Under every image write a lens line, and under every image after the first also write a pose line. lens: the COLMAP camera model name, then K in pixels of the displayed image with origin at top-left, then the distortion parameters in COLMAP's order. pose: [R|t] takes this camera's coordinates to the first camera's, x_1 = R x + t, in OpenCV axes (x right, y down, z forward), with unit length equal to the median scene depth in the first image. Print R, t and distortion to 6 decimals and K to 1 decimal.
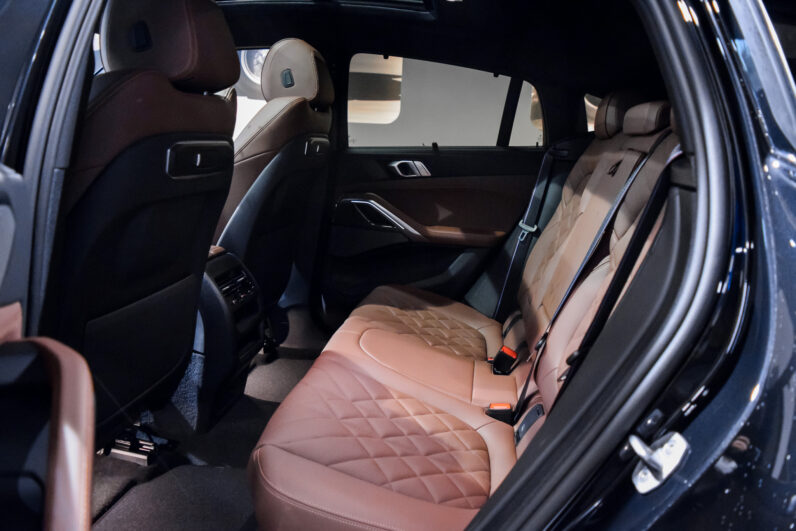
lens RADIAL K [[629.3, 0, 398.0], [0, 629.3, 265.5], [0, 0, 1]] dist [-0.080613, -0.001684]
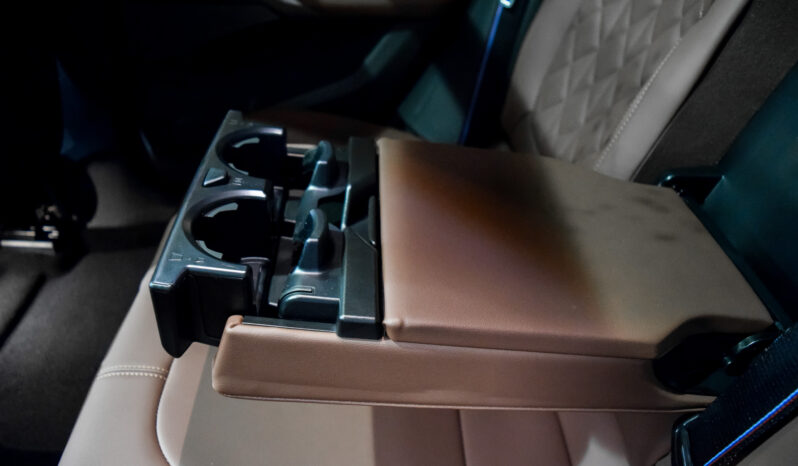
lens RADIAL K [[617.5, 0, 399.0], [0, 617.5, 233.0], [0, 0, 1]] dist [-0.059192, -0.001619]
pose [[0.988315, -0.128512, 0.081960, 0.052405], [0.083158, 0.905253, 0.416655, -0.083283], [-0.127740, -0.404971, 0.905363, 0.507238]]
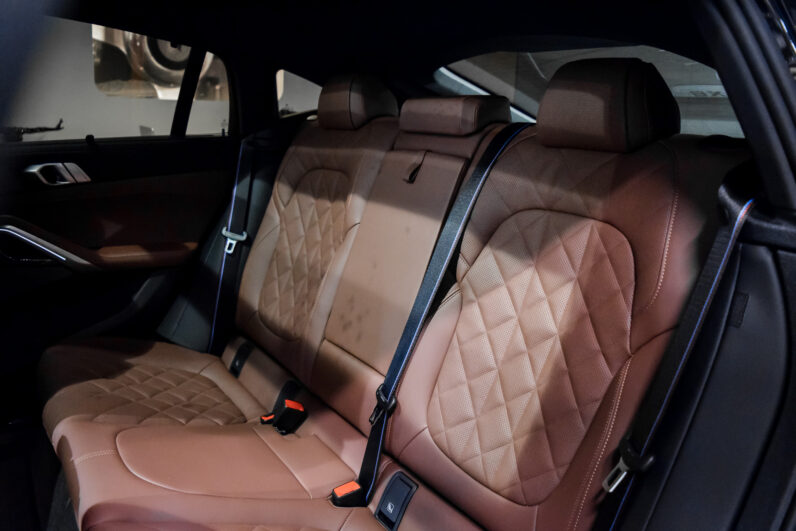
lens RADIAL K [[629.3, 0, 398.0], [0, 629.3, 265.5], [0, 0, 1]] dist [-0.080613, -0.001684]
pose [[0.749588, -0.167366, 0.640395, -0.161303], [0.121795, 0.985860, 0.115090, -0.089536], [-0.650602, -0.008273, 0.759373, 0.238905]]
